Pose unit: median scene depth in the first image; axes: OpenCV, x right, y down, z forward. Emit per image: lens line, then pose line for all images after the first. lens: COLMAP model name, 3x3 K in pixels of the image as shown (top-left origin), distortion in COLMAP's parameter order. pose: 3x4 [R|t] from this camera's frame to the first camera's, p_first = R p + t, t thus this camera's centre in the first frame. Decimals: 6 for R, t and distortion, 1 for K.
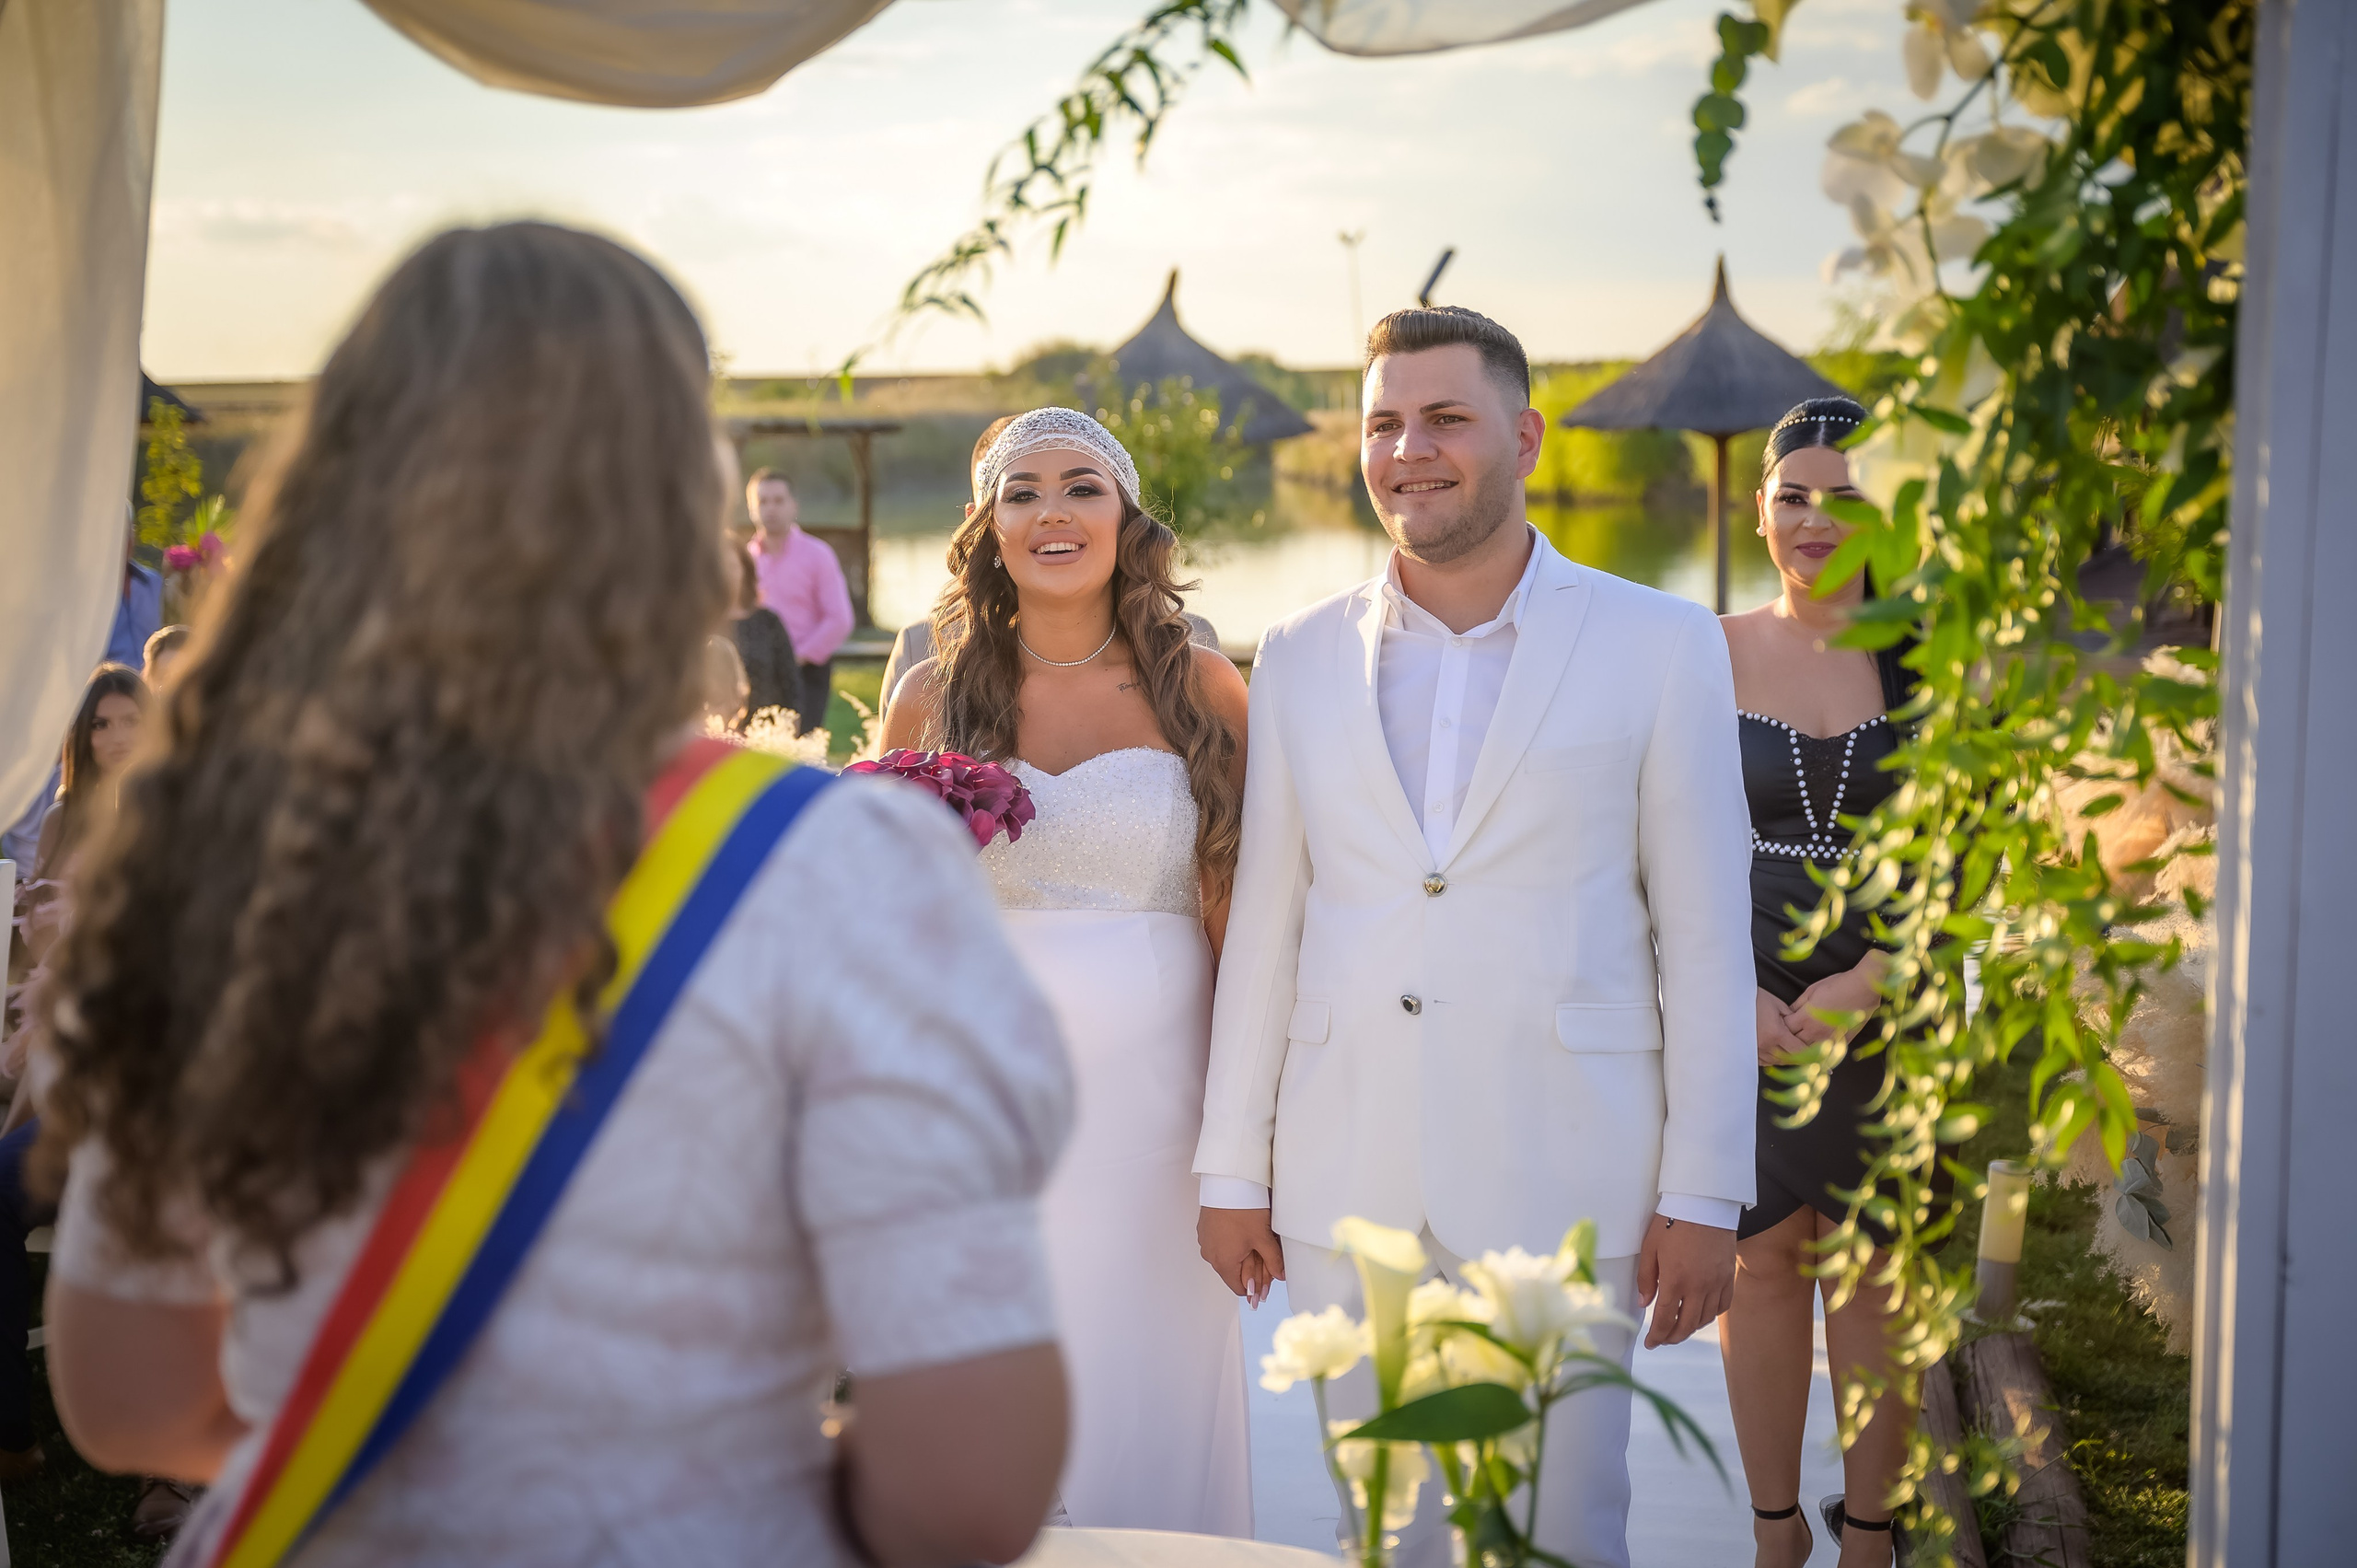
lens RADIAL K [[3146.7, 0, 1185.1], [0, 3146.7, 788.1], [0, 0, 1]] dist [0.149281, -0.012520]
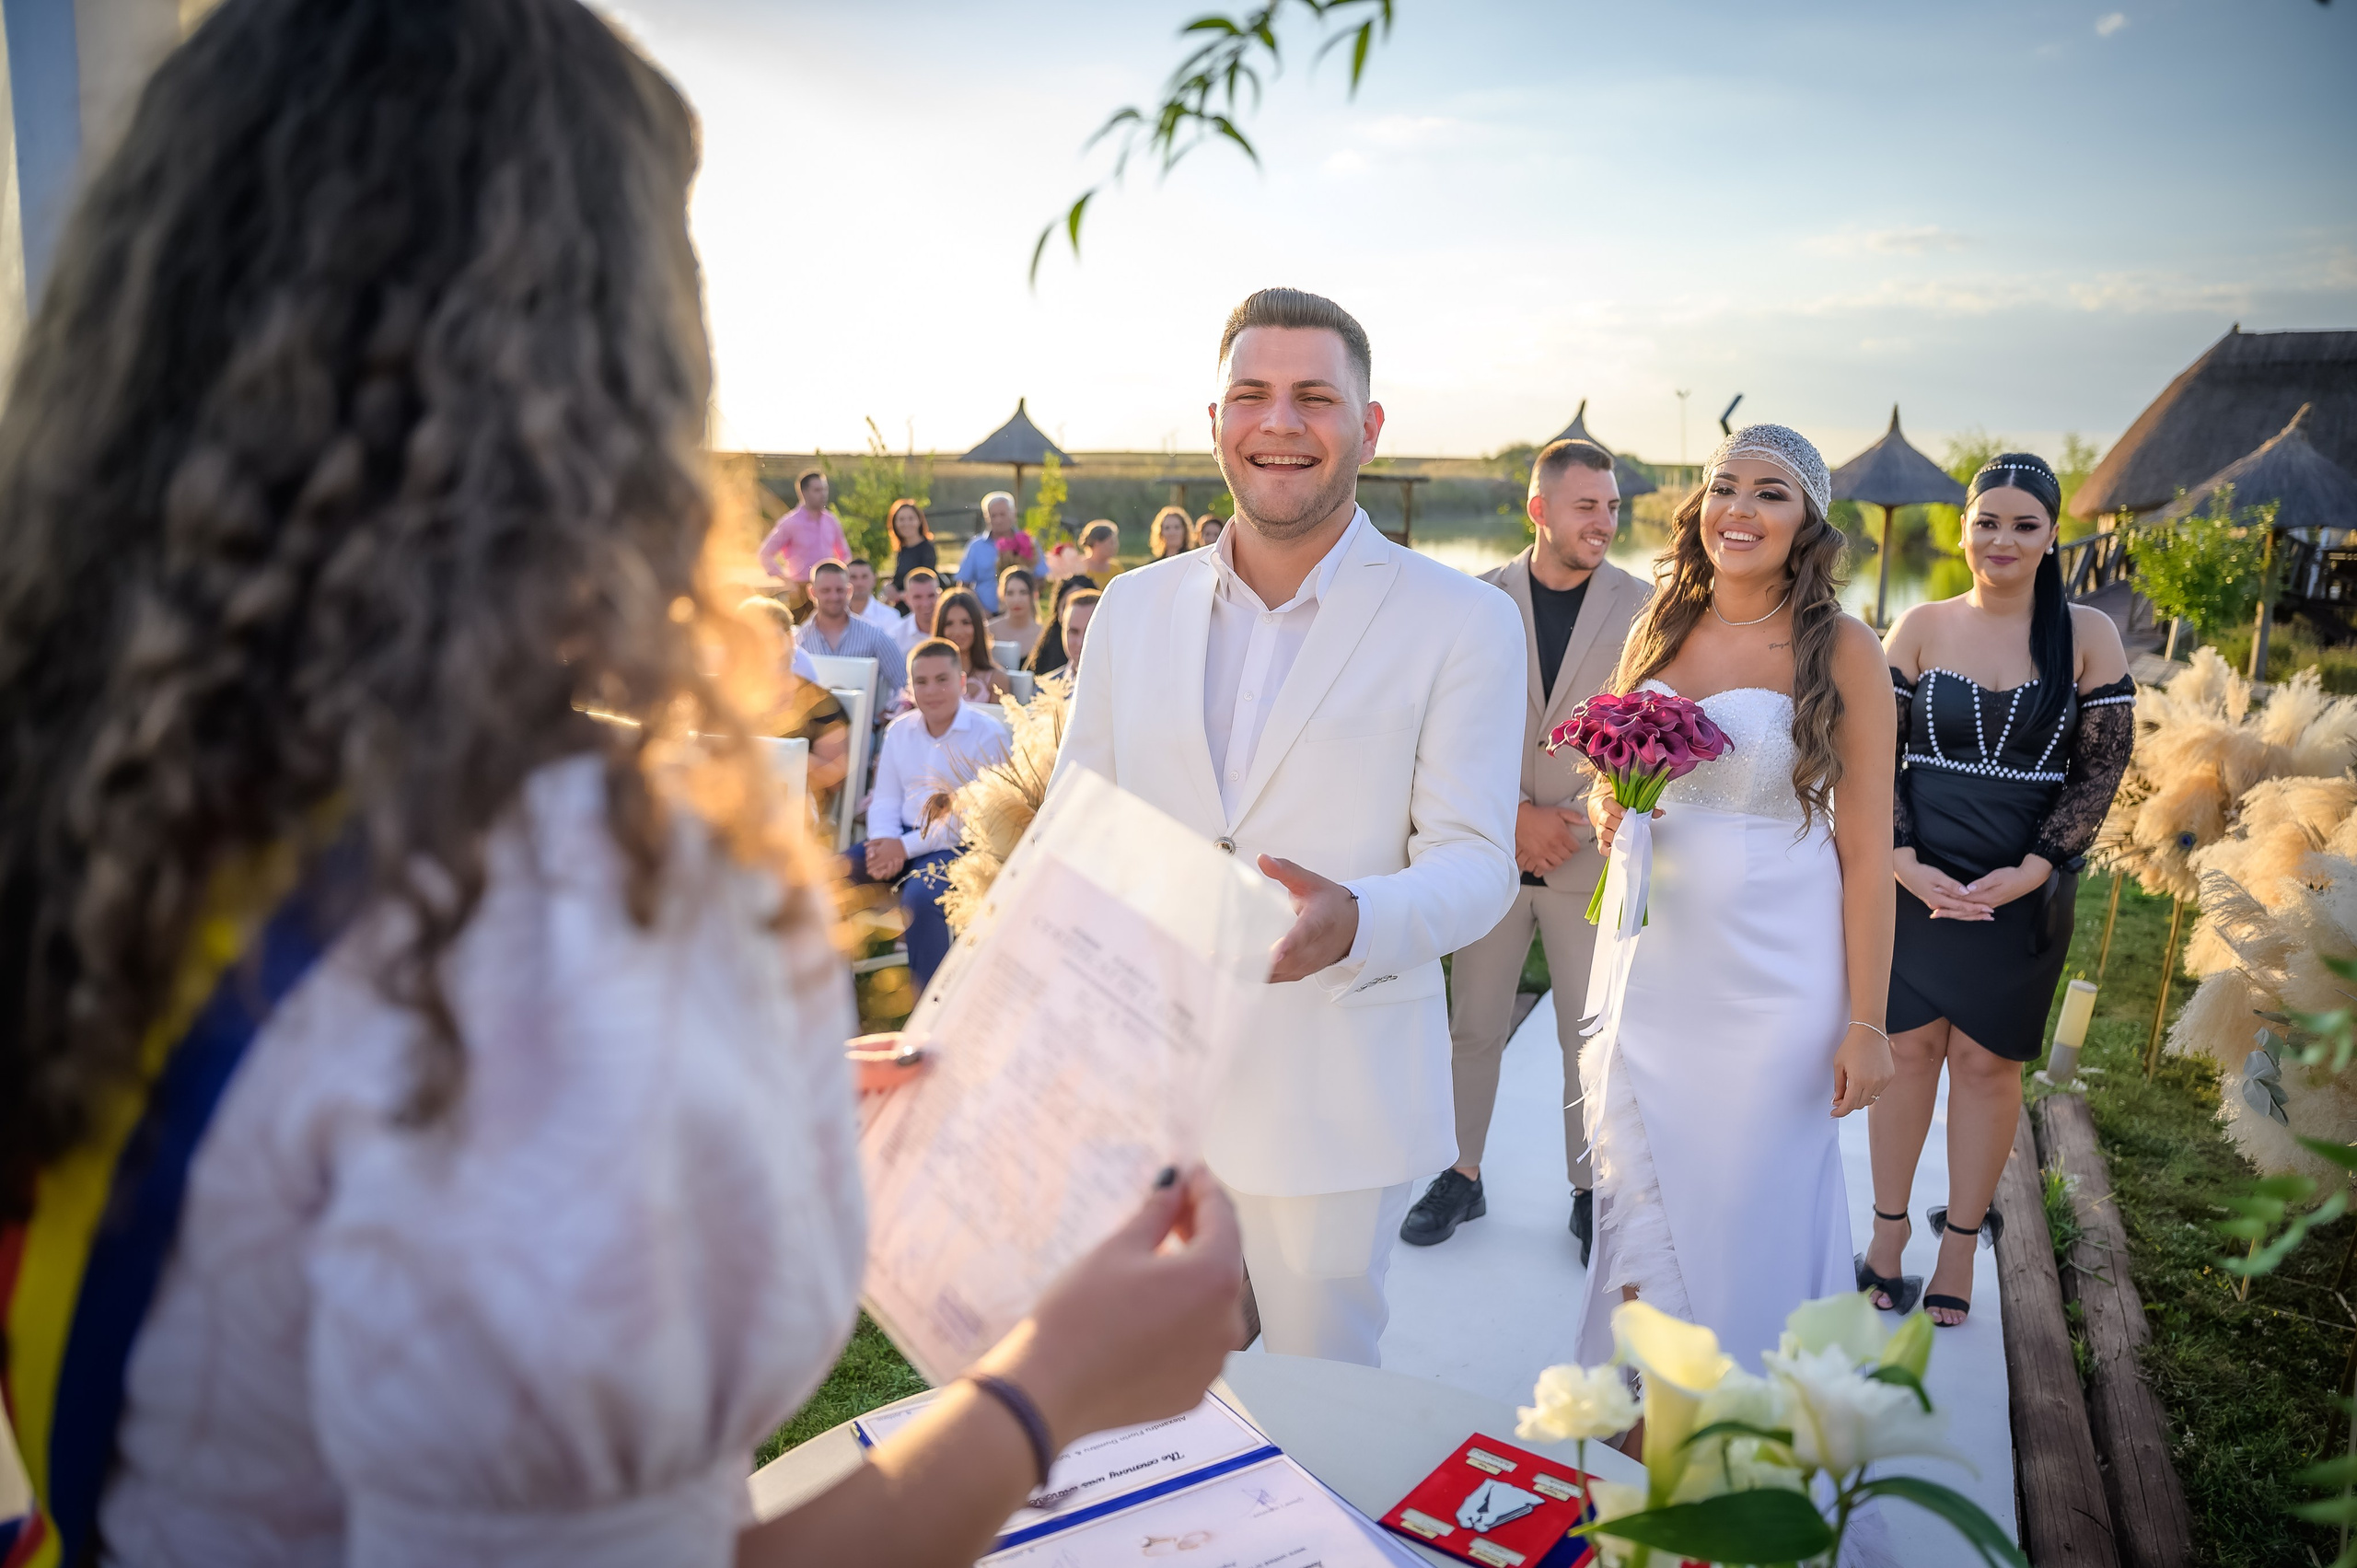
lens RADIAL K [[1617.6, 0, 1178.3], [0, 1617.6, 794.0], [0, 0, 1]] dist [-0.126993, 0.080692]
pose [[0.969318, 0.081328, -0.231965, 0.022224], [-0.063046, 0.994369, 0.085178, -0.023929], [0.237587, -0.067940, 0.968987, 0.598110]]
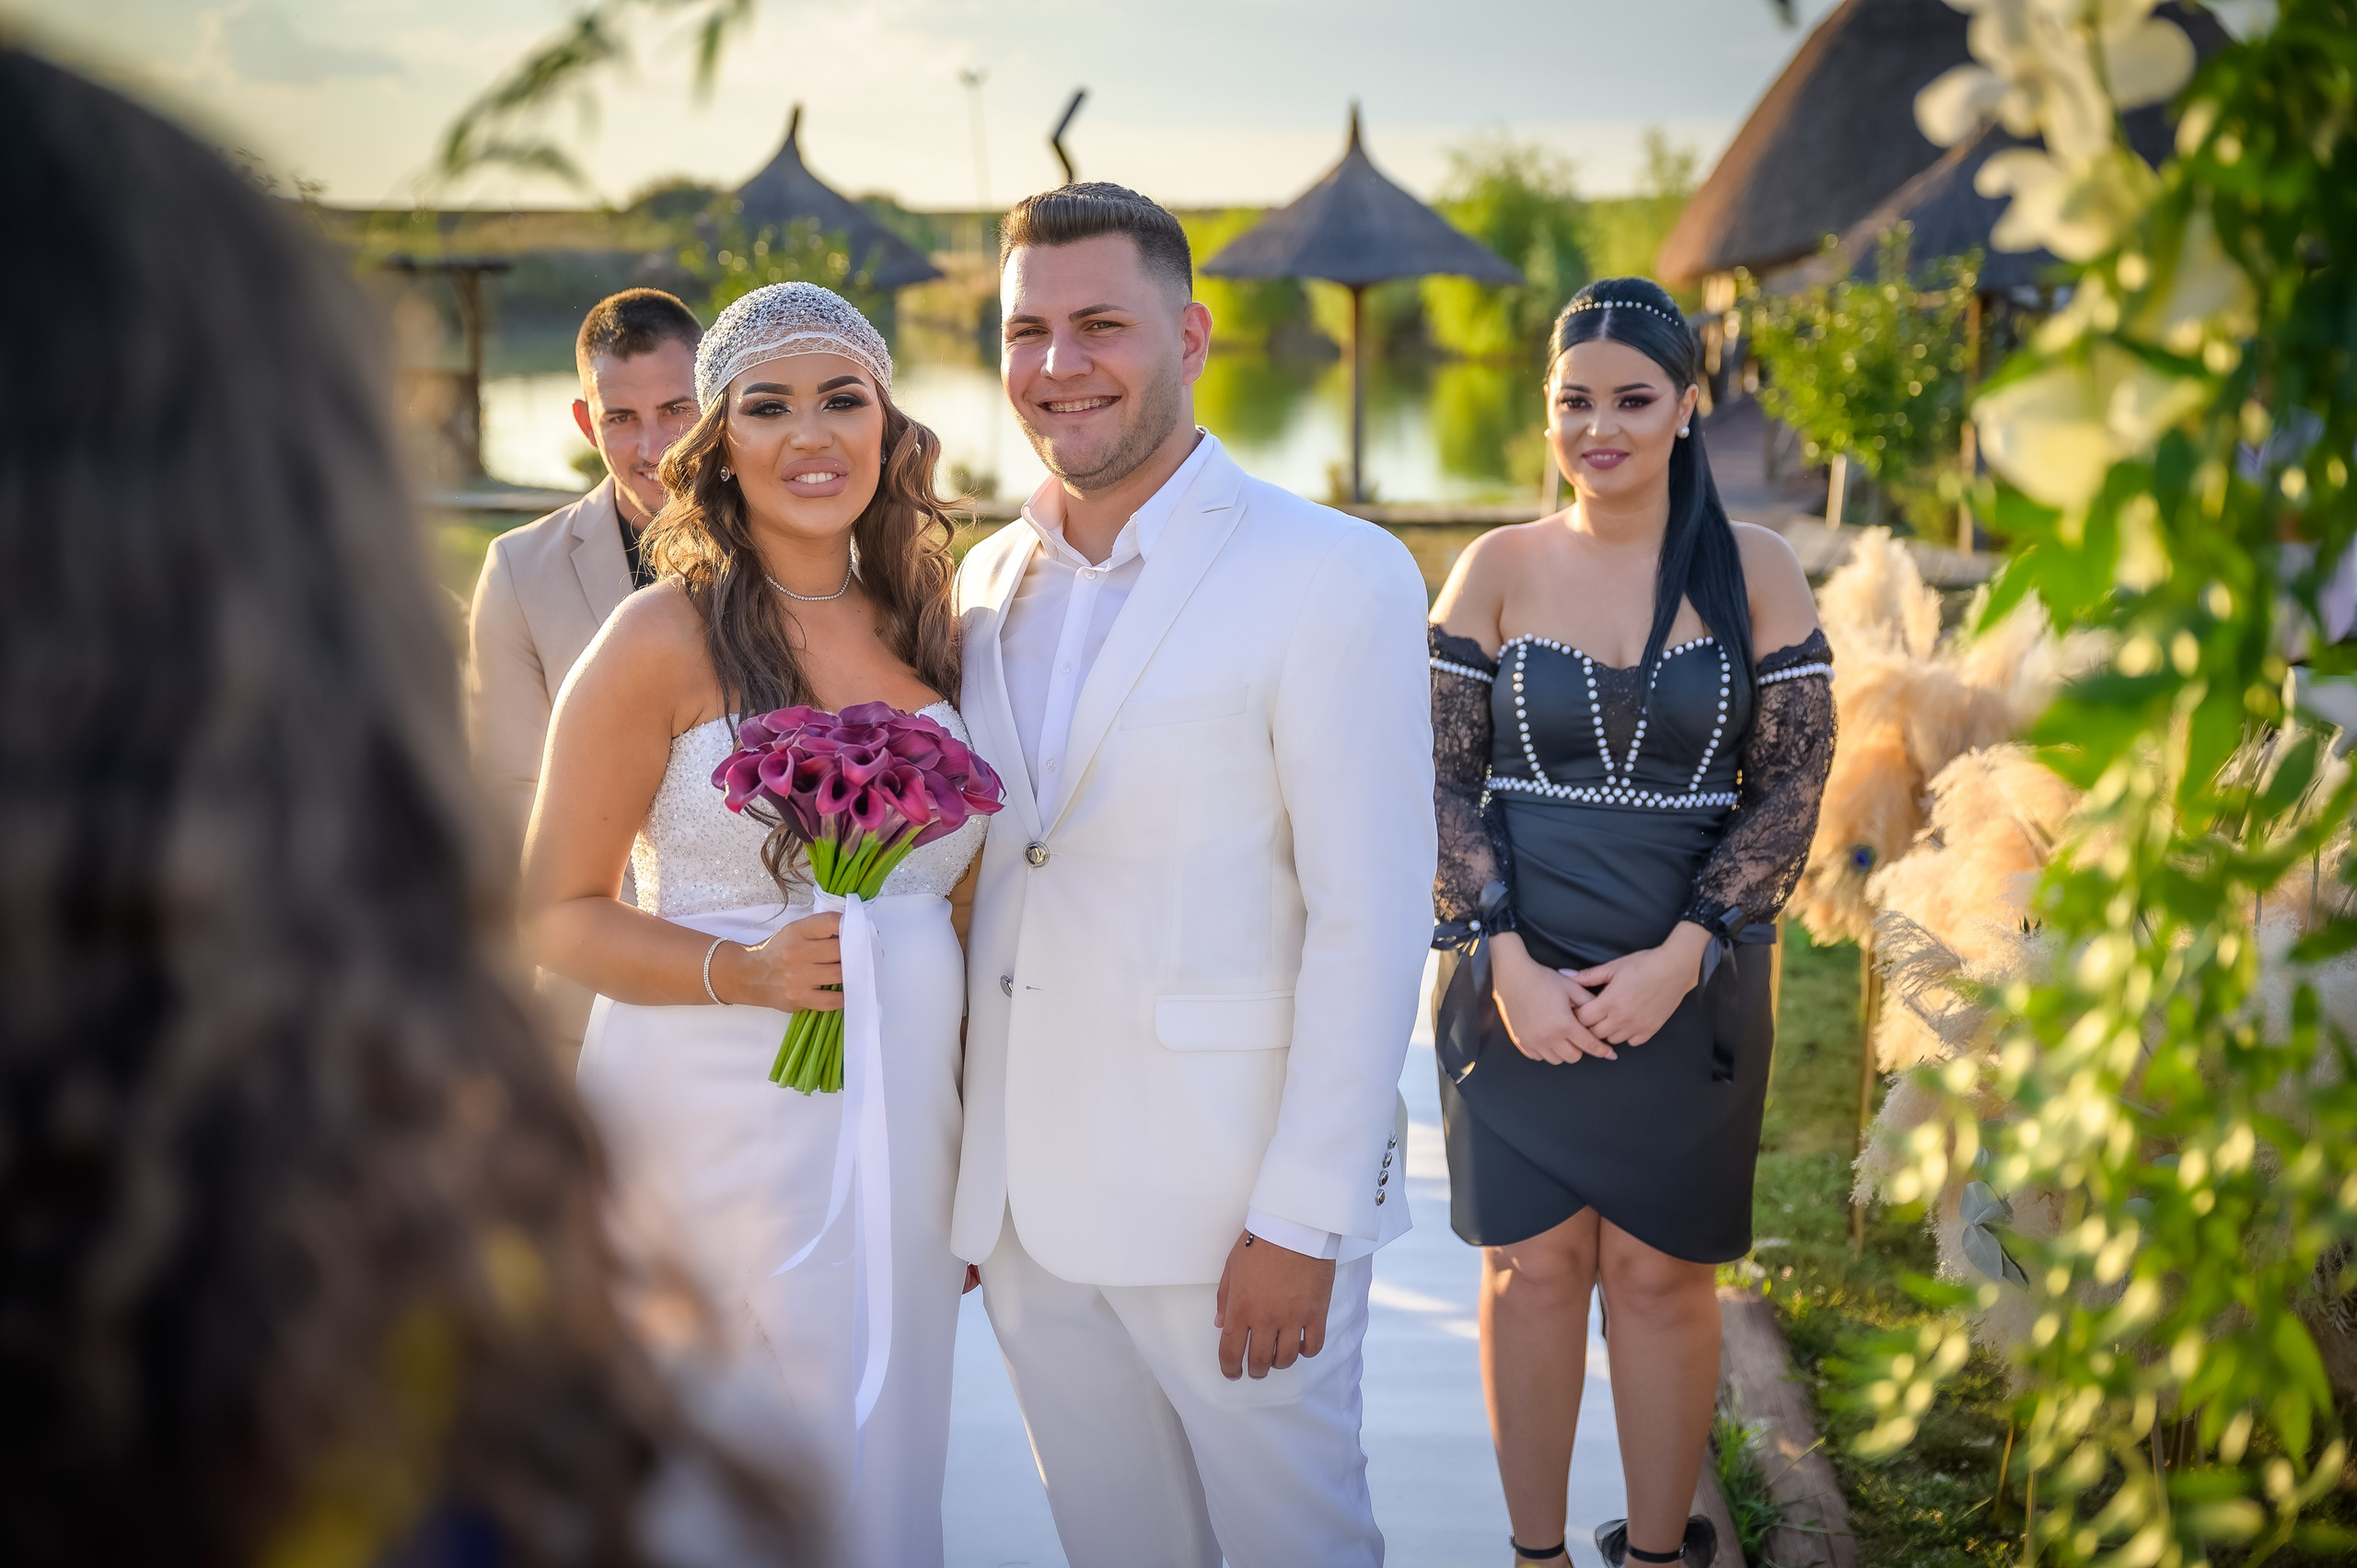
lens RADIAL K [[3111.8, 0, 1179.4], [0, 3111.8, 774.7], [0, 0, 1]] dist [0.171894, 0.003205]
pose [[0.993184, -0.011289, 0.116006, -0.020459], [0.005935, 0.998905, 0.046400, -0.062928], [-0.116403, -0.045395, 0.992164, 0.392726]]
